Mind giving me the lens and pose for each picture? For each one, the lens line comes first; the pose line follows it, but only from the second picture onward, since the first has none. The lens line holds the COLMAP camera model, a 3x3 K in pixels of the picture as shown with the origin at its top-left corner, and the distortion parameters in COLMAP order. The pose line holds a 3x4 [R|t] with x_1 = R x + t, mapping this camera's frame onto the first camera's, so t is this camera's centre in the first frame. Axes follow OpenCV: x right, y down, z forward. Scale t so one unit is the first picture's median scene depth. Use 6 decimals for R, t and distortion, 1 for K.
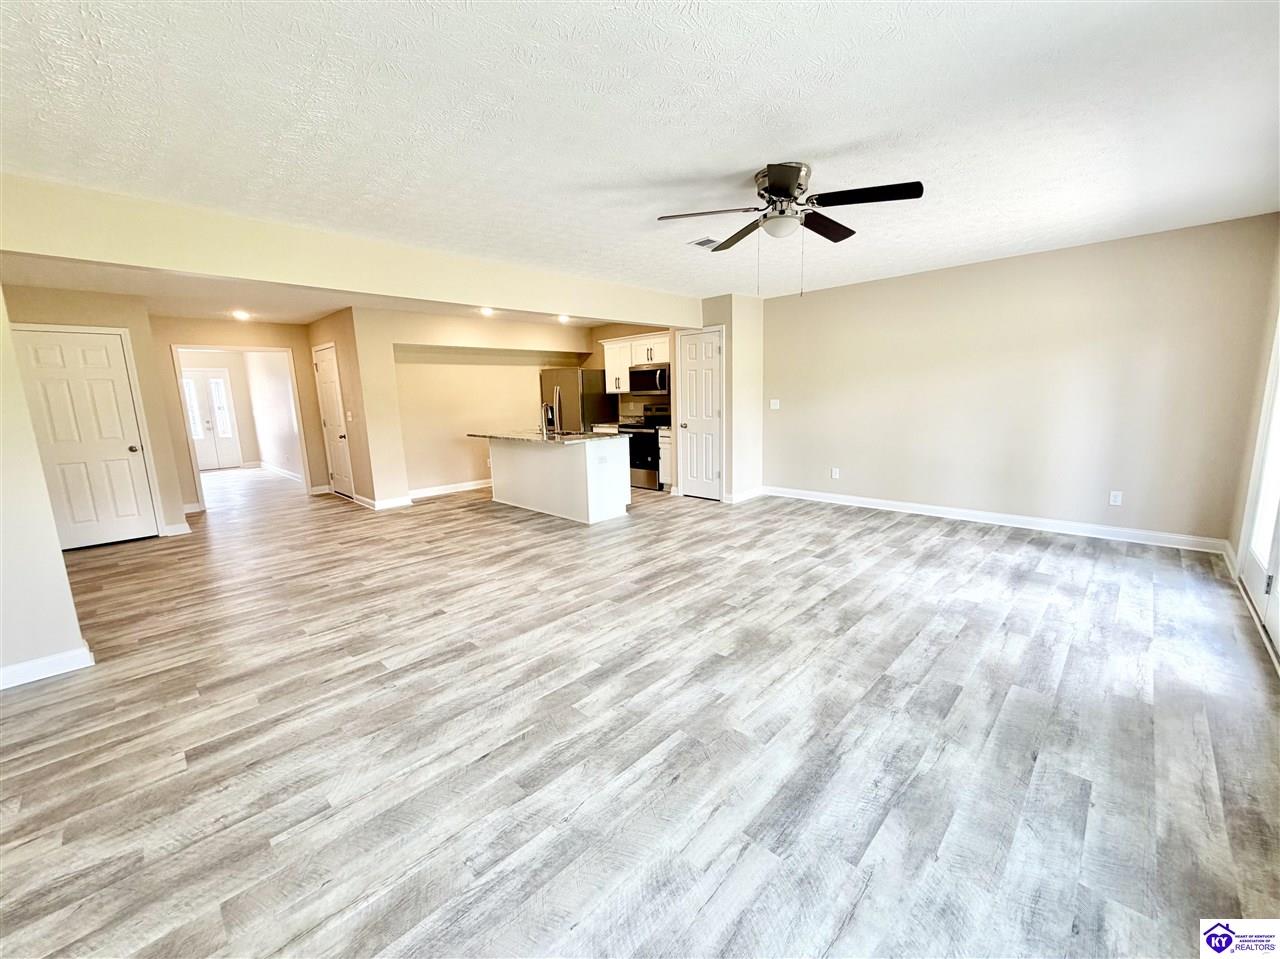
lens RADIAL K [[511.8, 0, 643.4], [0, 511.8, 478.6], [0, 0, 1]] dist [0.001161, 0.000632]
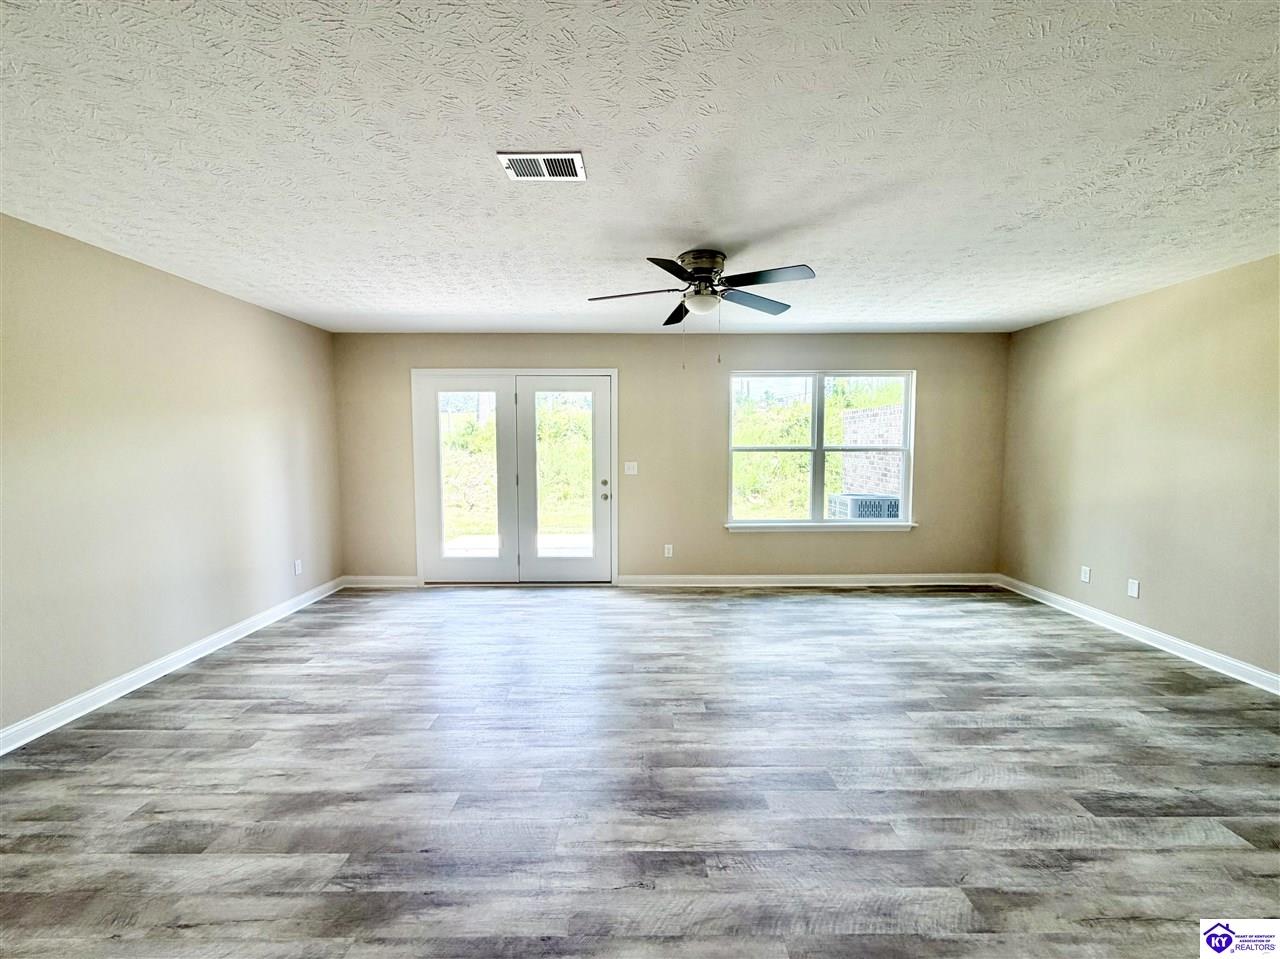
lens RADIAL K [[511.8, 0, 646.9], [0, 511.8, 477.6], [0, 0, 1]] dist [0.001161, 0.000632]
pose [[-0.702001, -0.018577, 0.711933, -0.388783], [0.137449, 0.977331, 0.161034, -0.294390], [-0.698786, 0.210901, -0.683534, 1.736446]]
